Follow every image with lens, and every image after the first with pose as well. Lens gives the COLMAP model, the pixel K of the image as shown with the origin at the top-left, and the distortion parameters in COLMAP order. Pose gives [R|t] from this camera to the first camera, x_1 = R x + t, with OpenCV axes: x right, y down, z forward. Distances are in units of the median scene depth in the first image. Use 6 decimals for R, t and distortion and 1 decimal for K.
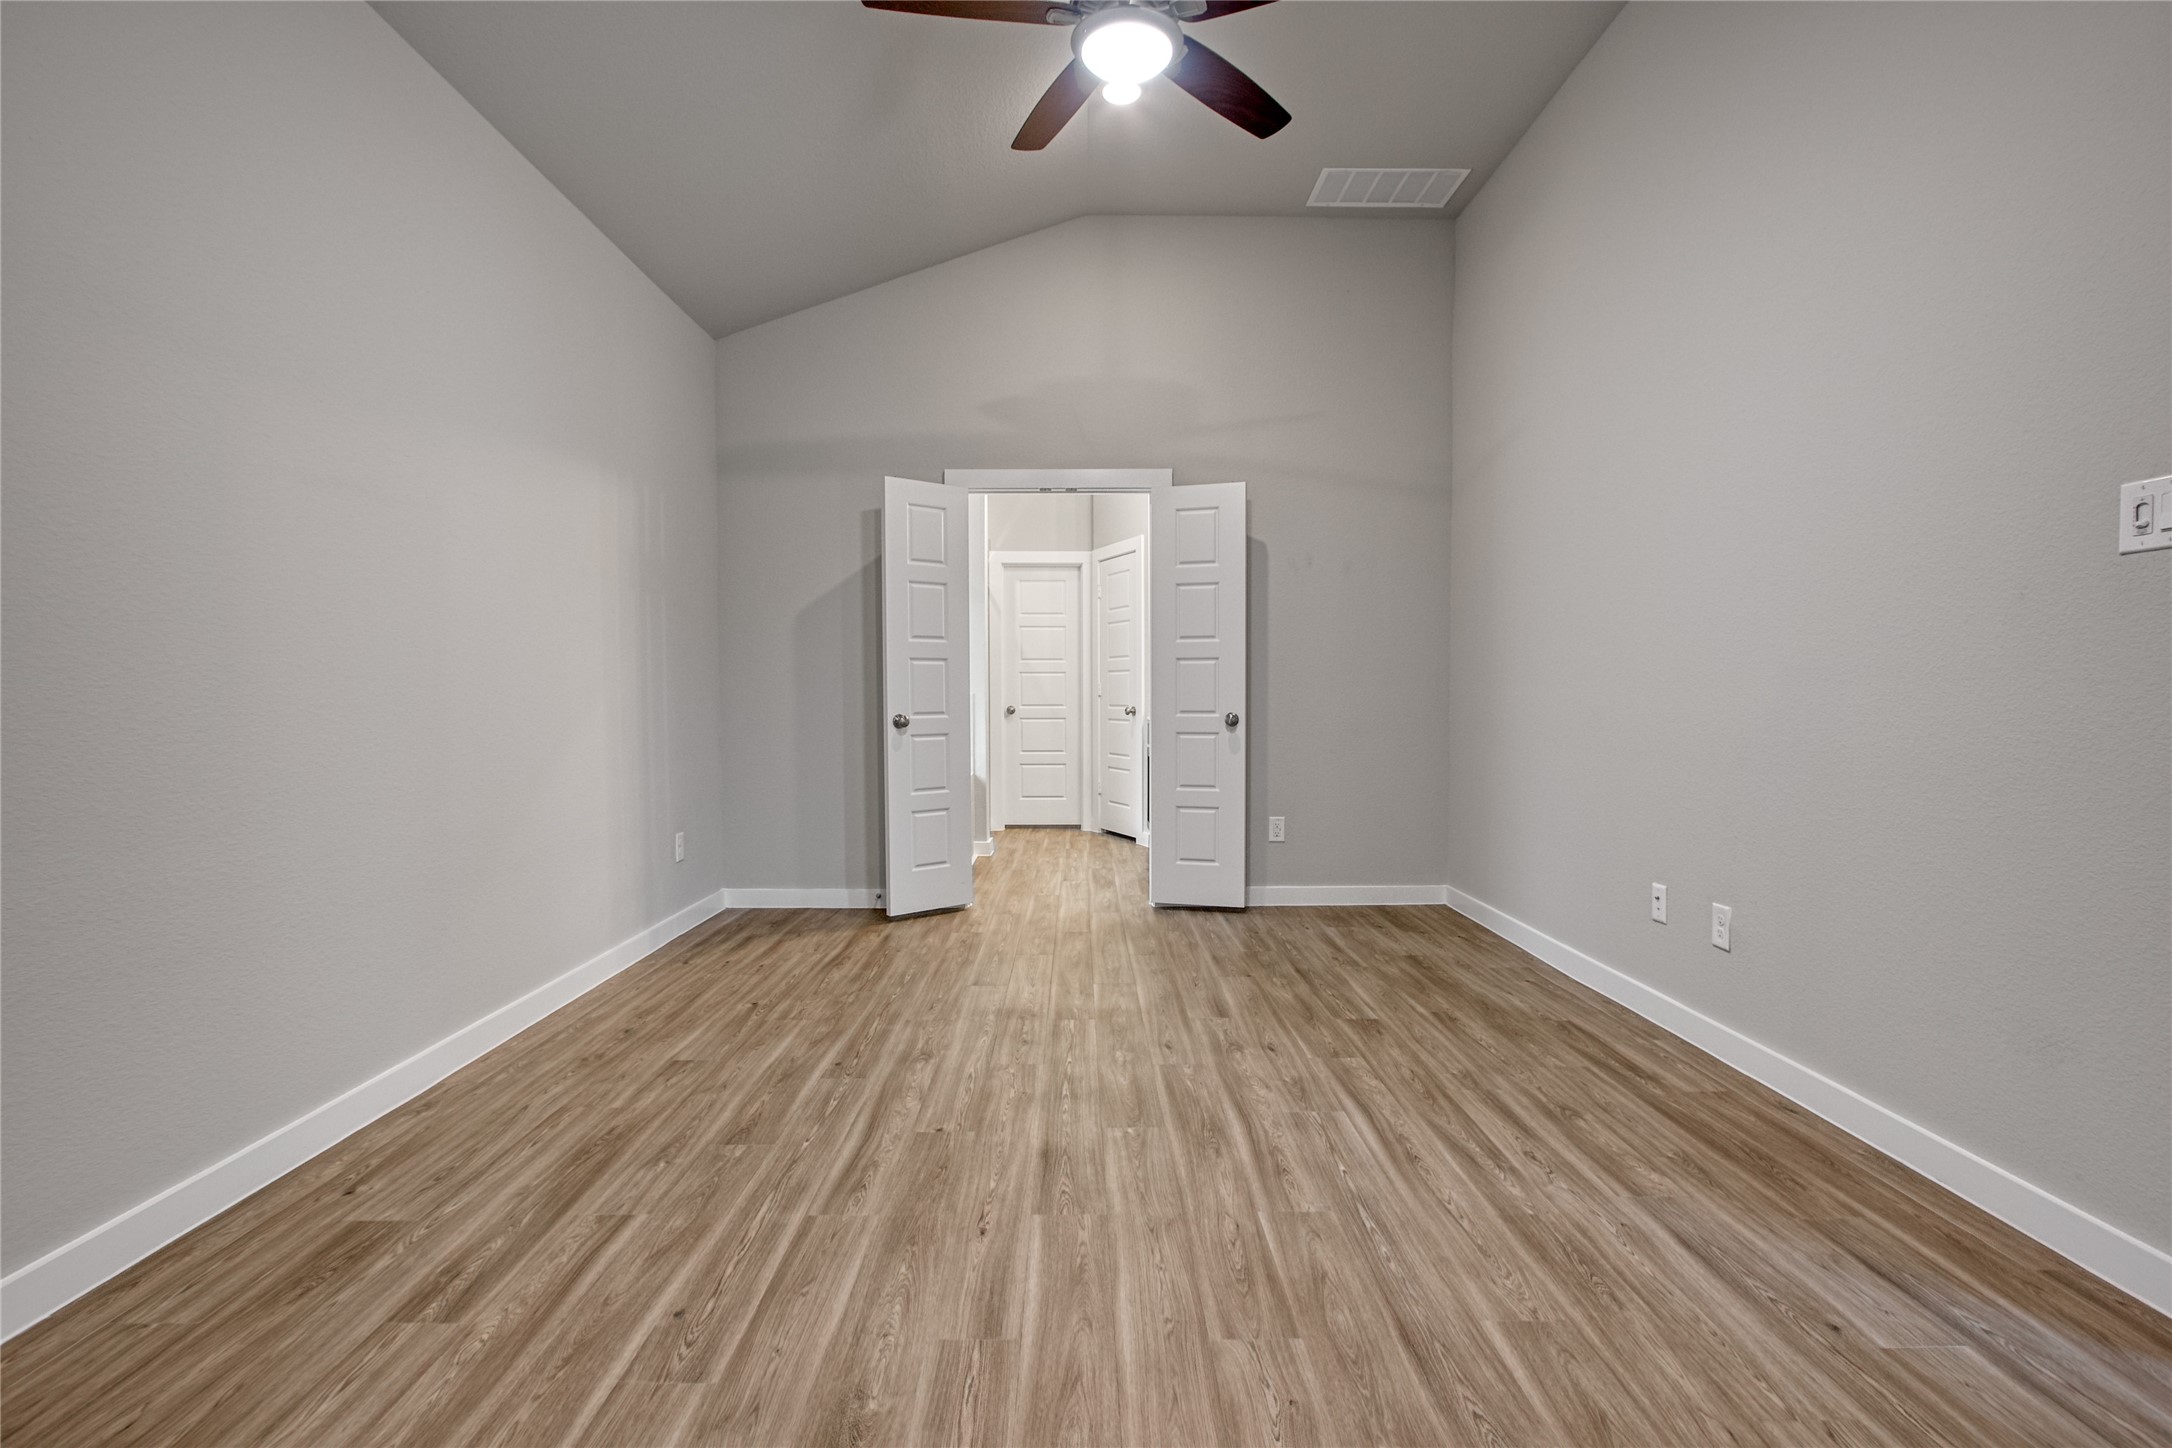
lens RADIAL K [[1028.2, 0, 1092.4], [0, 1028.2, 712.5], [0, 0, 1]] dist [-0.018942, 0.000820]
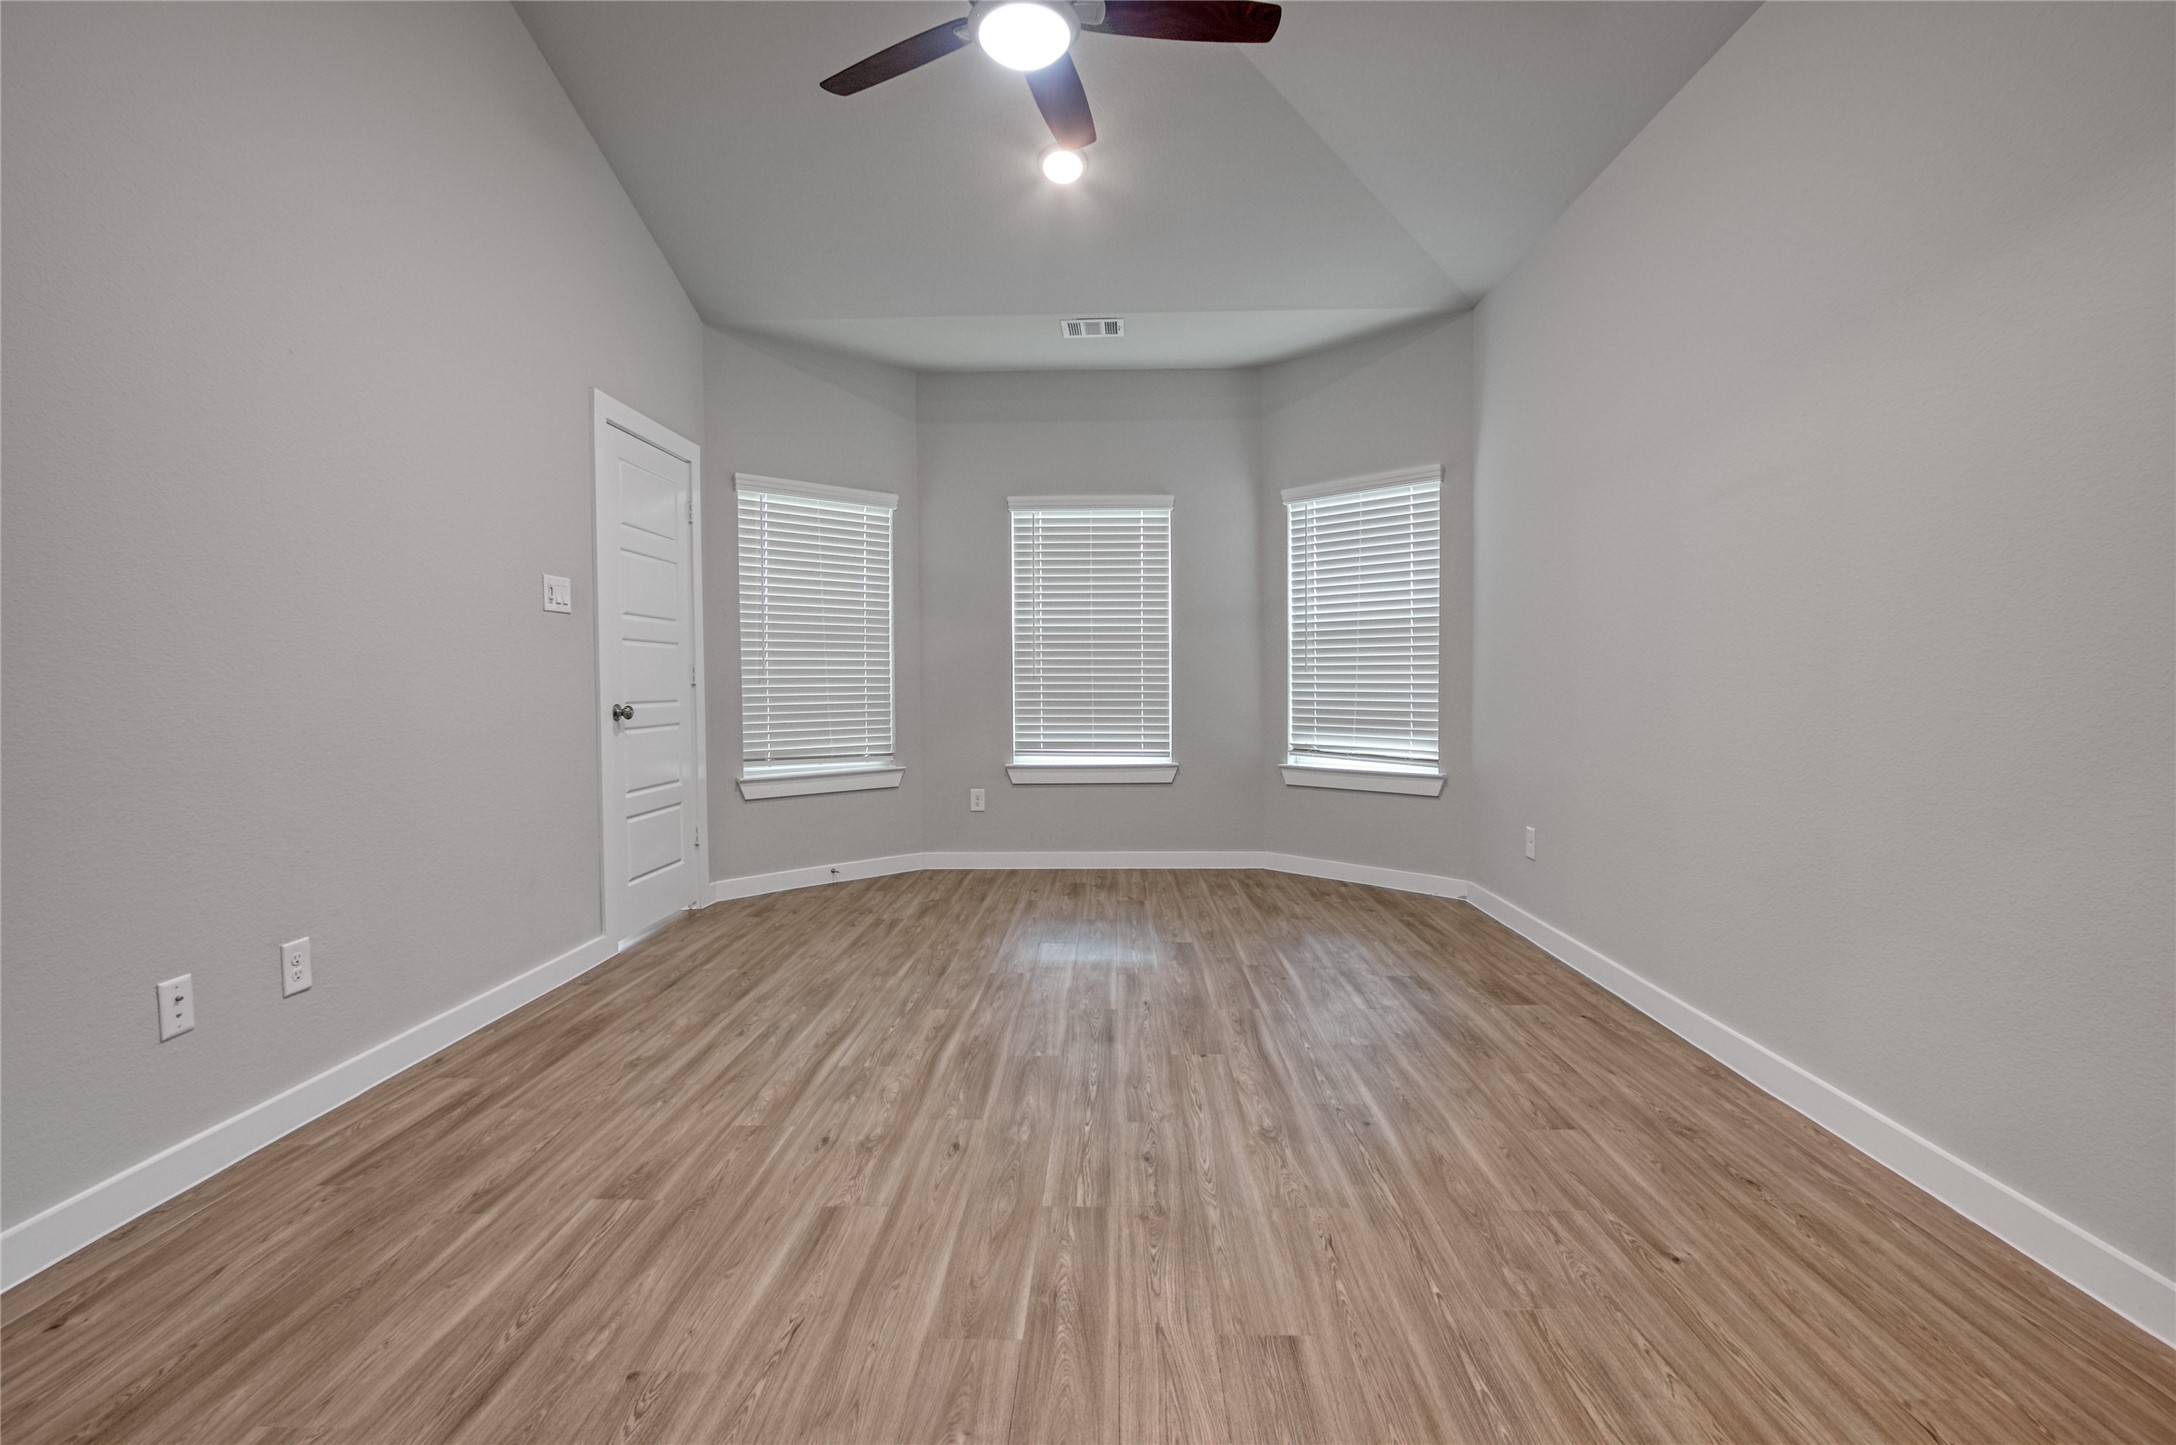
lens RADIAL K [[1030.1, 0, 1068.5], [0, 1030.1, 730.6], [0, 0, 1]] dist [-0.018942, 0.000820]
pose [[-0.998095, 0.003975, 0.061565, -0.065074], [0.007950, 0.997889, 0.064461, -0.032194], [-0.061179, 0.064827, -0.996019, 1.987081]]
